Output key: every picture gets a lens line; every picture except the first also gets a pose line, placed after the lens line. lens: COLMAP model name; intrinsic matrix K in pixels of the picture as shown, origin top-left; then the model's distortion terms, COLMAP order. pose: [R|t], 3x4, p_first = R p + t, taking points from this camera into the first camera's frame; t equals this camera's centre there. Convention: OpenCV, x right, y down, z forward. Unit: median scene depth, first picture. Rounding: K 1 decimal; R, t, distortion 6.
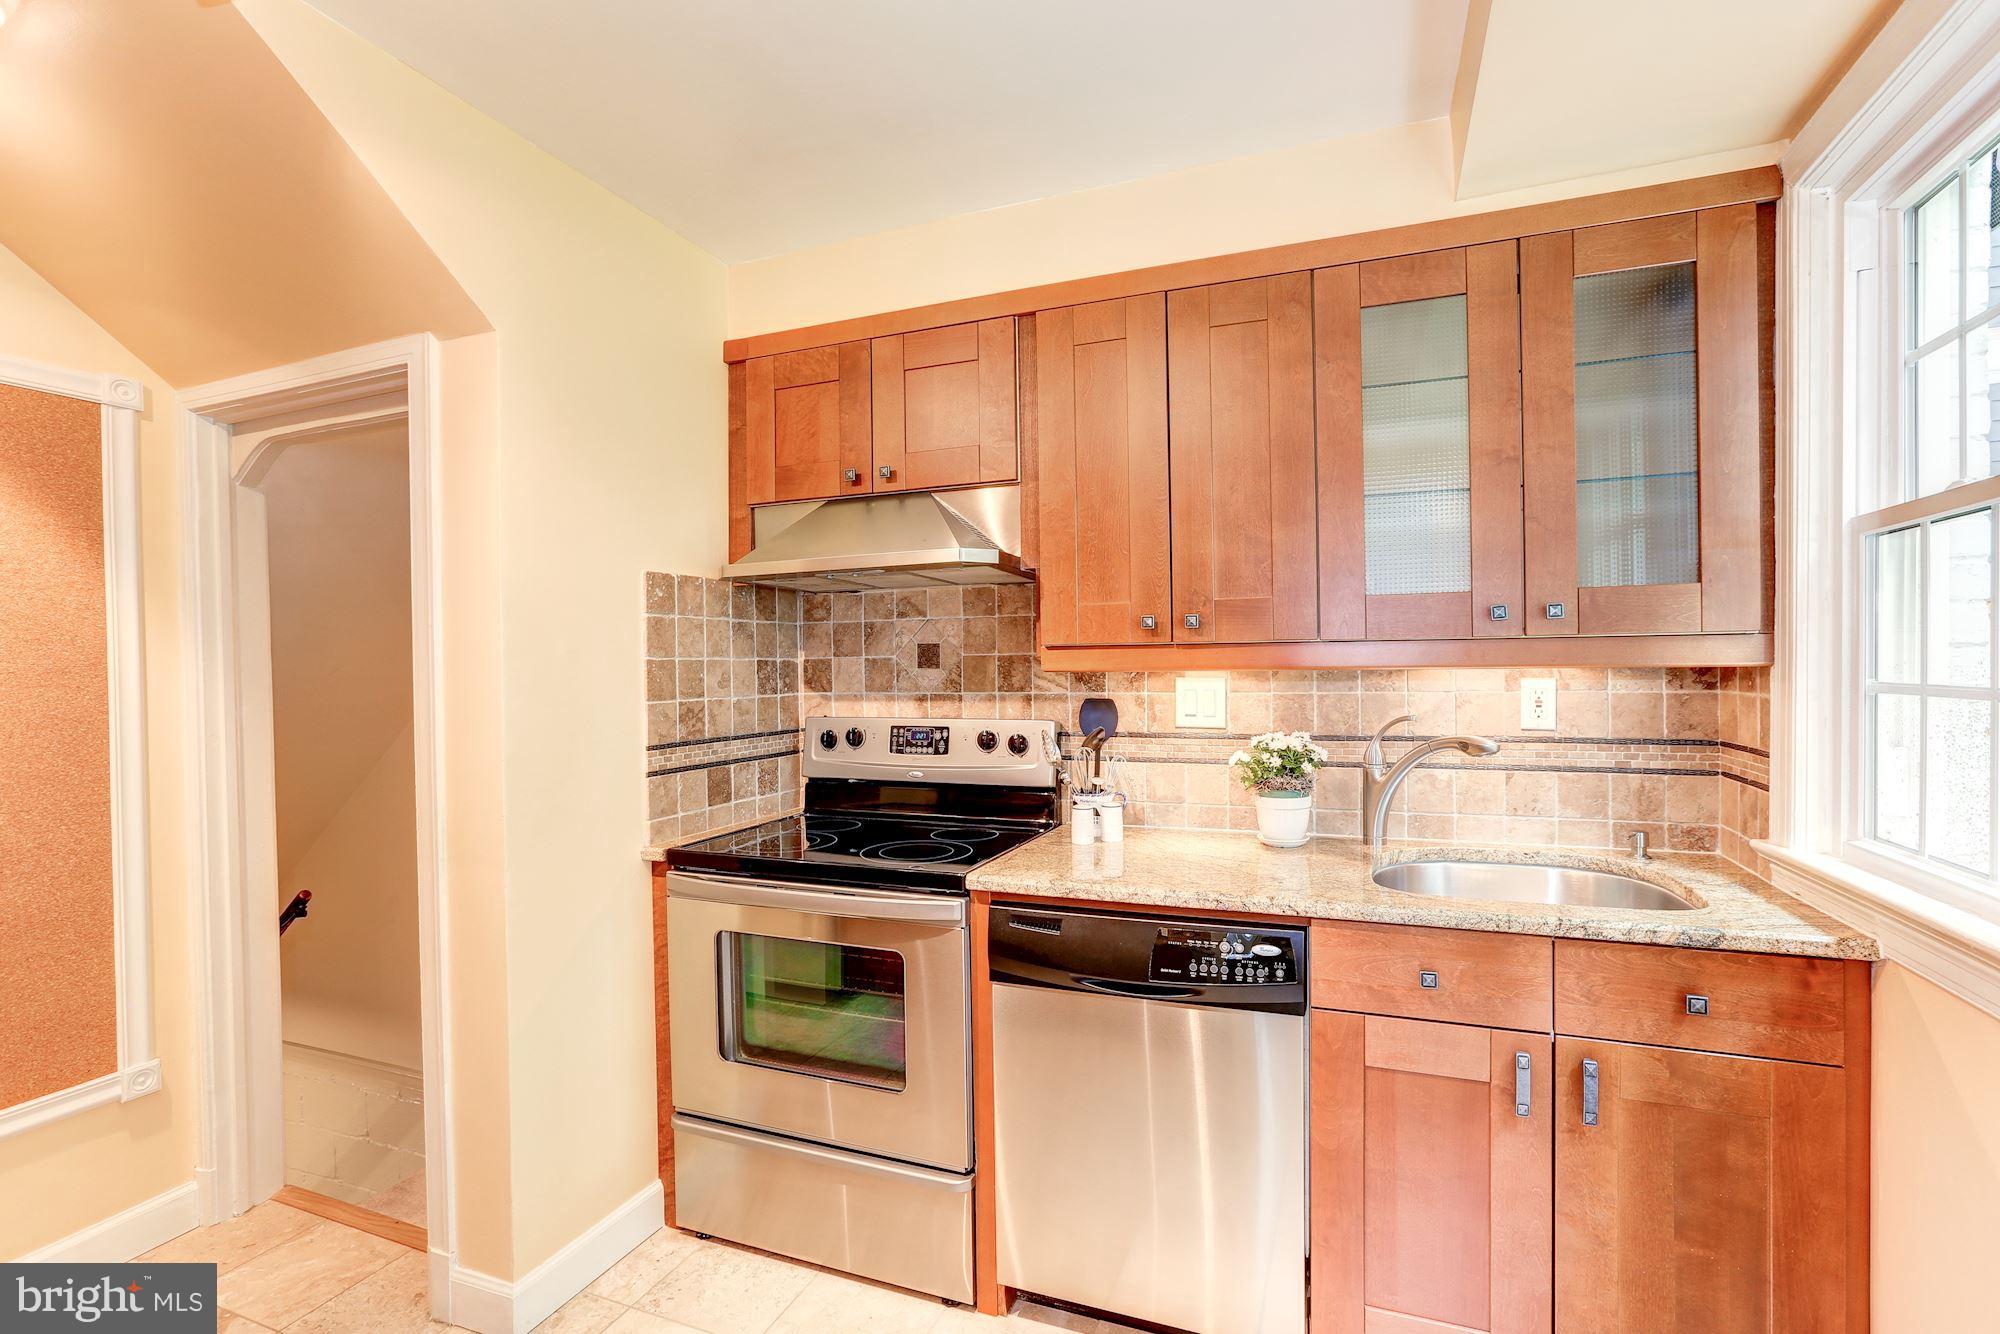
lens RADIAL K [[896.3, 0, 1003.9], [0, 896.3, 672.3], [0, 0, 1]] dist [0.000114, 0.000187]
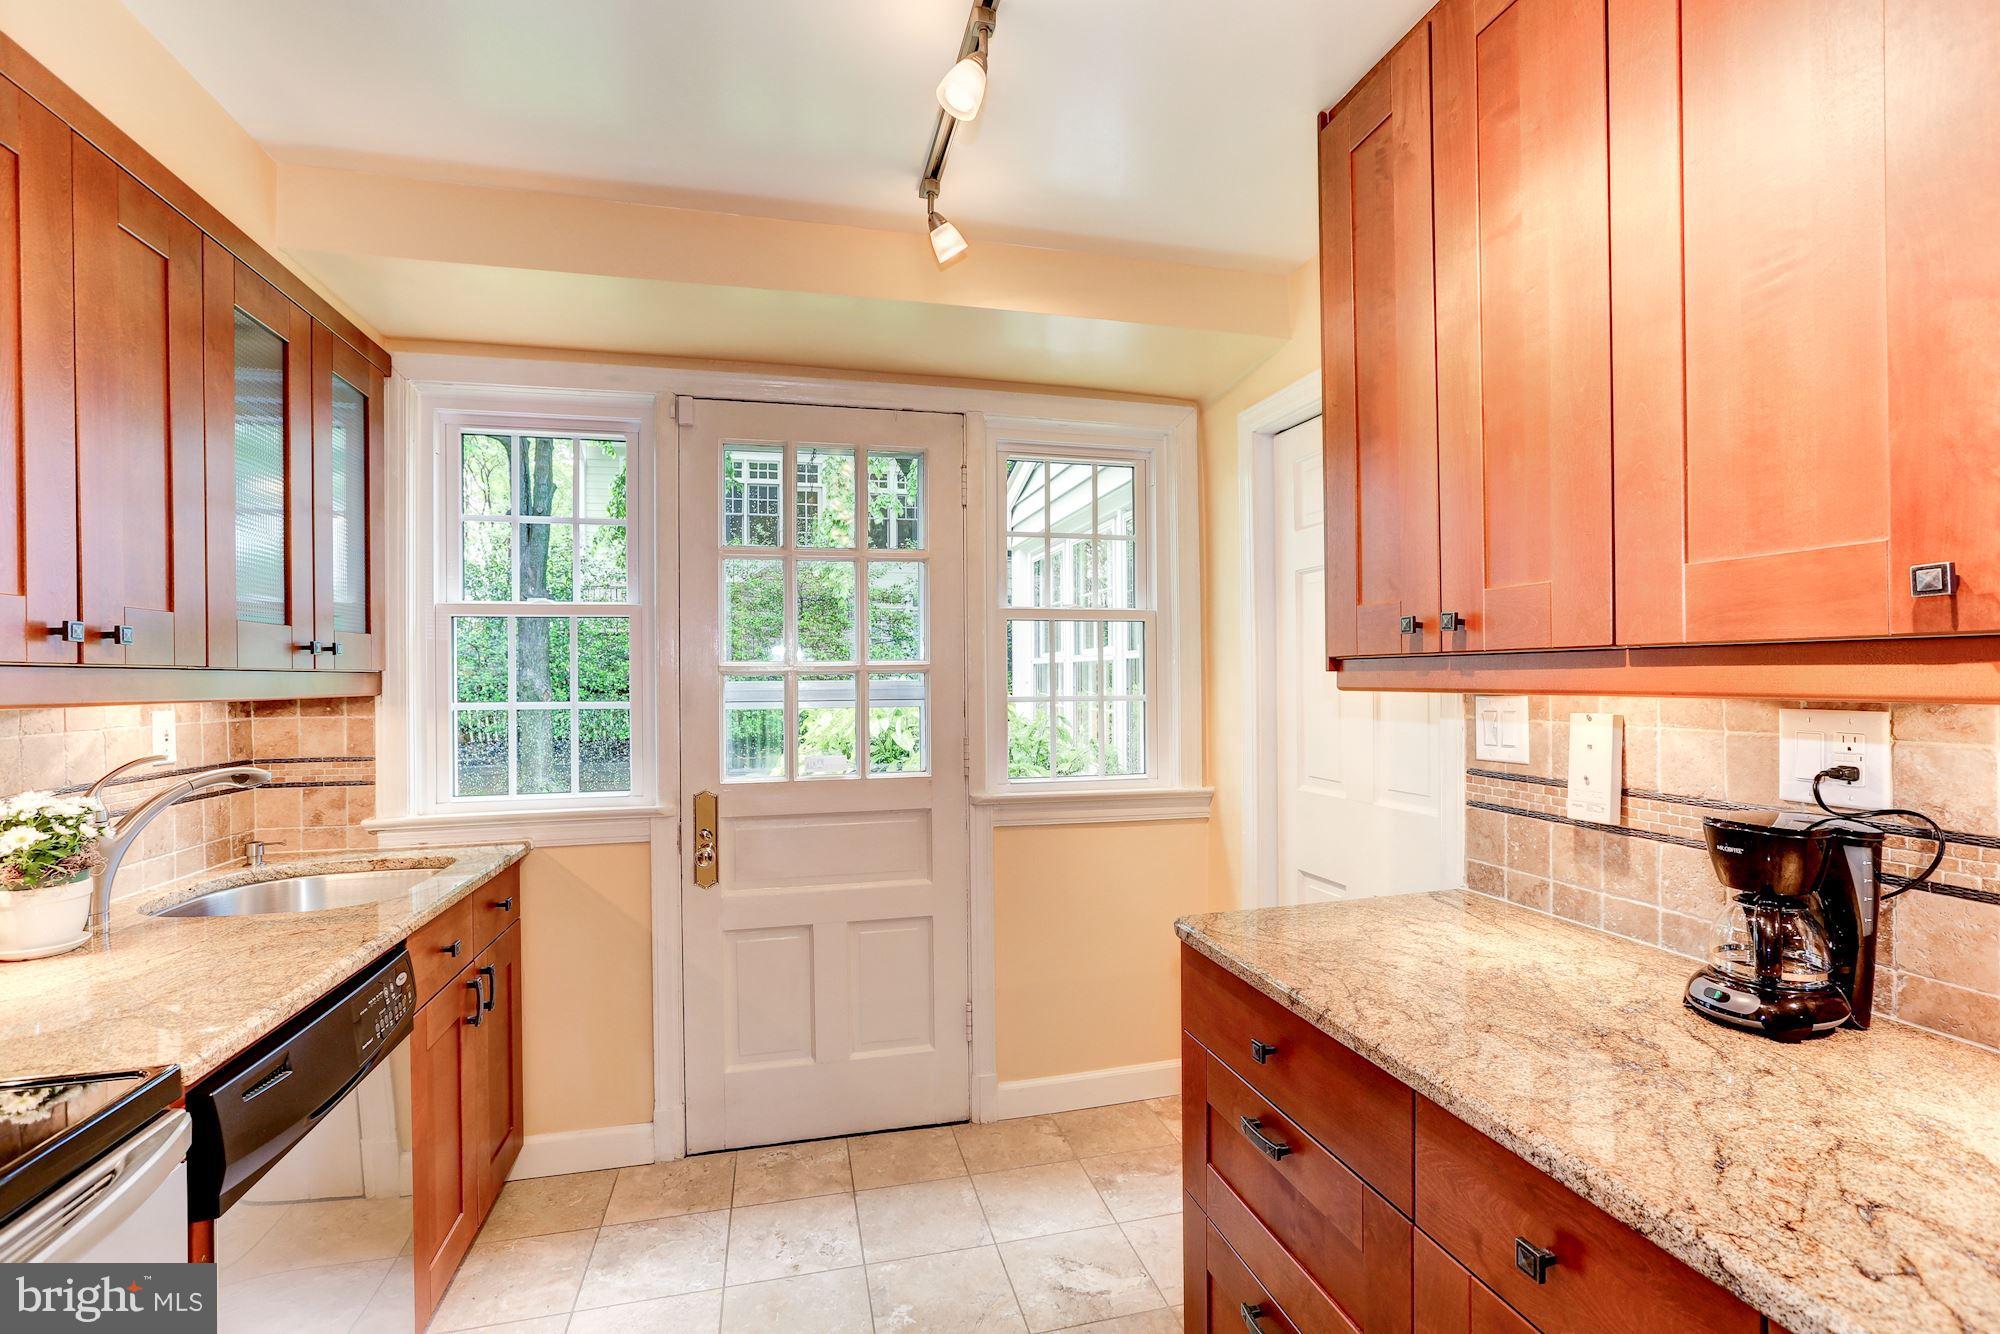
lens RADIAL K [[896.3, 0, 1003.9], [0, 896.3, 672.3], [0, 0, 1]] dist [0.000114, 0.000187]
pose [[-0.584087, 0.019853, 0.811448, -0.759209], [0.028341, 0.999590, -0.004055, -0.007532], [-0.811196, 0.020629, -0.584410, 0.880865]]
